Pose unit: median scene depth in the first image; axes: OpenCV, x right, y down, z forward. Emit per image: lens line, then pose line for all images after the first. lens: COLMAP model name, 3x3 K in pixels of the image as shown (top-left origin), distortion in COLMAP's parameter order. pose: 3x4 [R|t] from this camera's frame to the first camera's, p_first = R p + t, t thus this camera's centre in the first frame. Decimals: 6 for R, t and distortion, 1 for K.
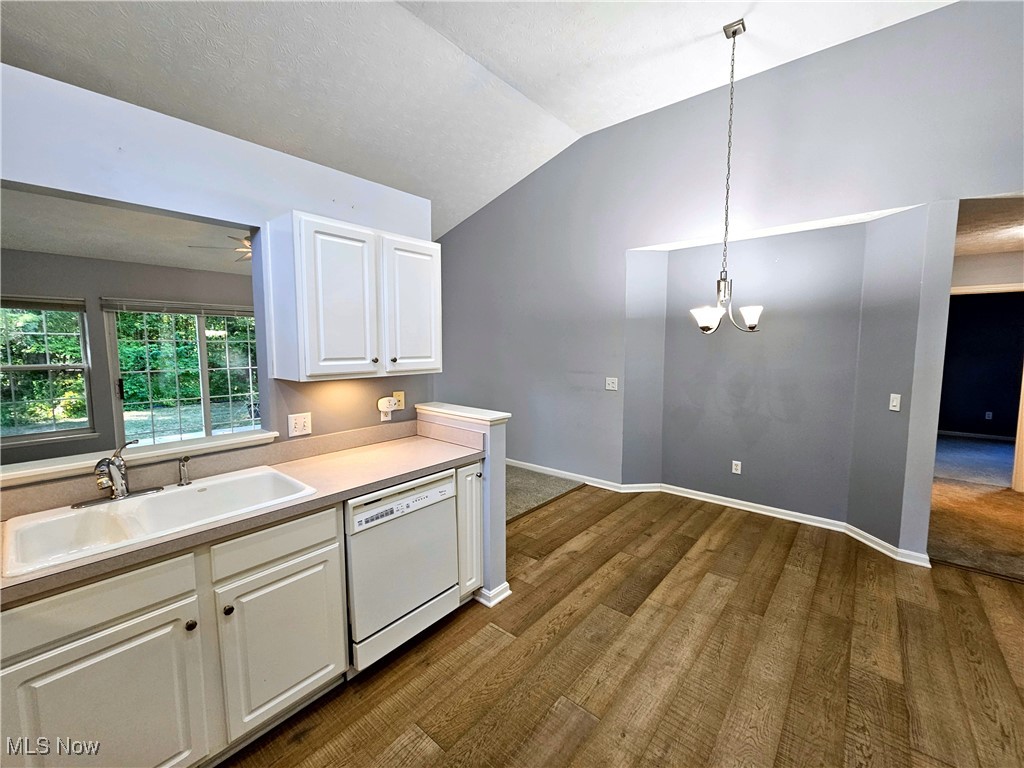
lens RADIAL K [[420.4, 0, 513.9], [0, 420.4, 378.4], [0, 0, 1]] dist [0.001482, 0.000133]
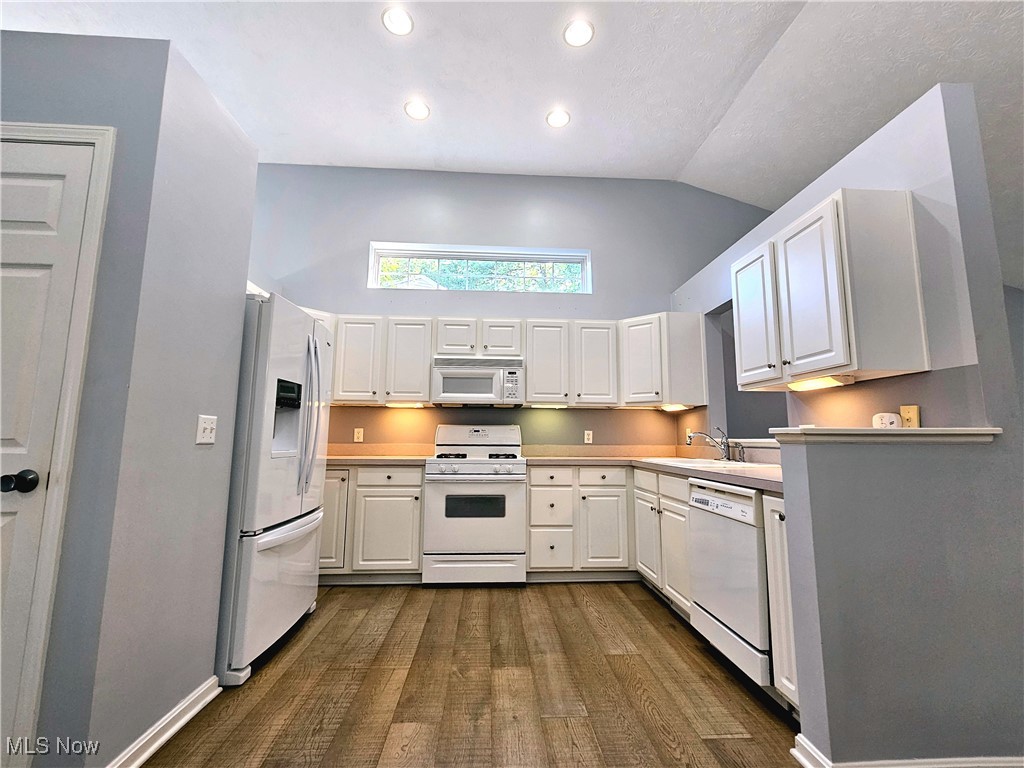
lens RADIAL K [[445.9, 0, 509.3], [0, 445.9, 381.9], [0, 0, 1]] dist [0.002980, 0.000095]
pose [[-0.728405, -0.090490, -0.679145, 0.699532], [-0.067589, 0.995895, -0.060203, 0.084806], [0.681805, 0.002051, -0.731531, 1.167037]]
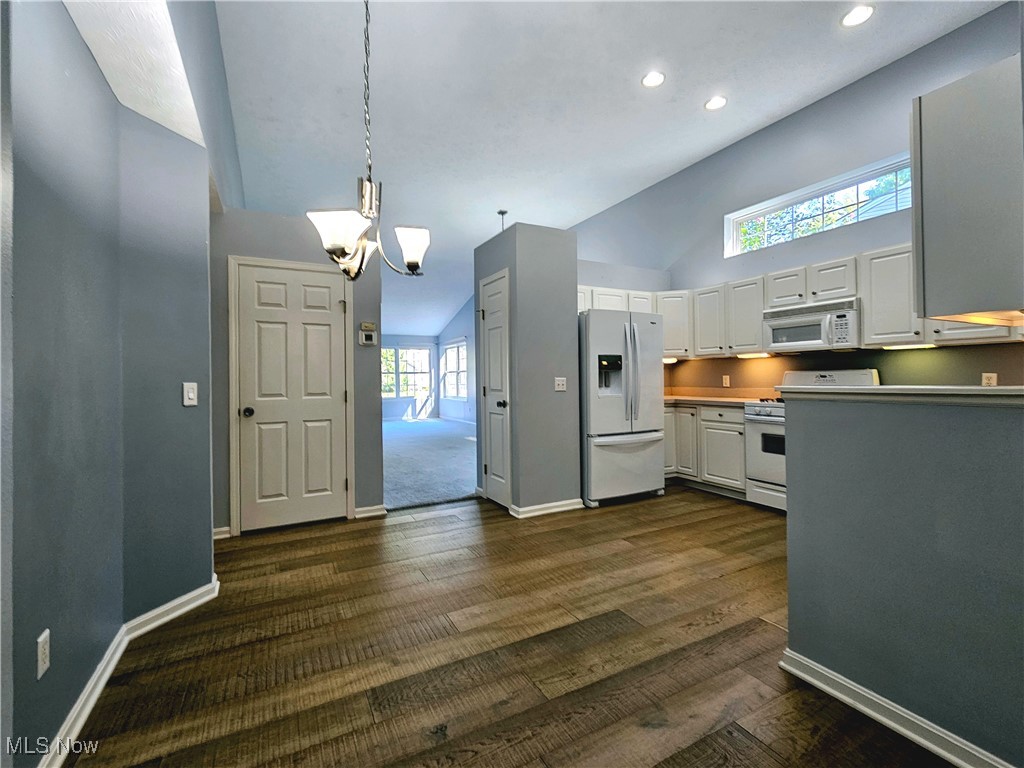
lens RADIAL K [[449.0, 0, 513.3], [0, 449.0, 377.3], [0, 0, 1]] dist [-0.004727, -0.000117]
pose [[-0.925117, 0.014517, 0.379404, 0.109435], [0.049096, 0.995453, 0.081623, -0.010249], [-0.376494, 0.094138, -0.921624, 1.813277]]
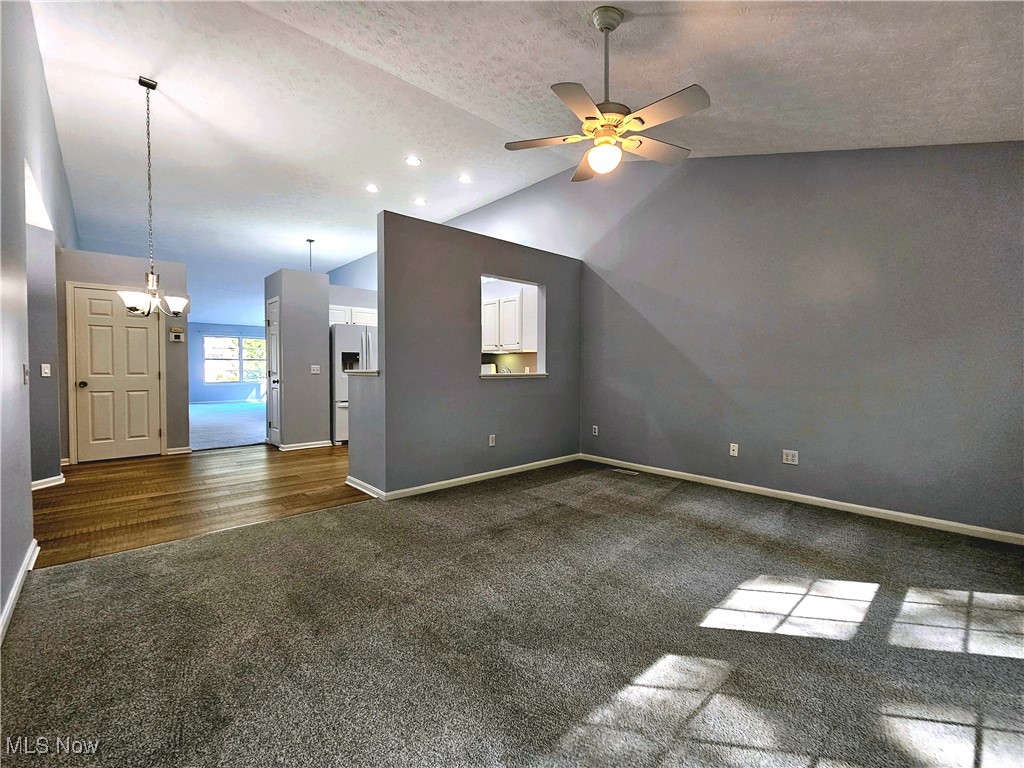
lens RADIAL K [[445.9, 0, 509.3], [0, 445.9, 381.9], [0, 0, 1]] dist [0.002980, 0.000095]
pose [[-0.989128, -0.007535, 0.146862, -0.907008], [0.010503, 0.992516, 0.121662, -0.077002], [-0.146679, 0.121882, -0.981647, 2.630922]]
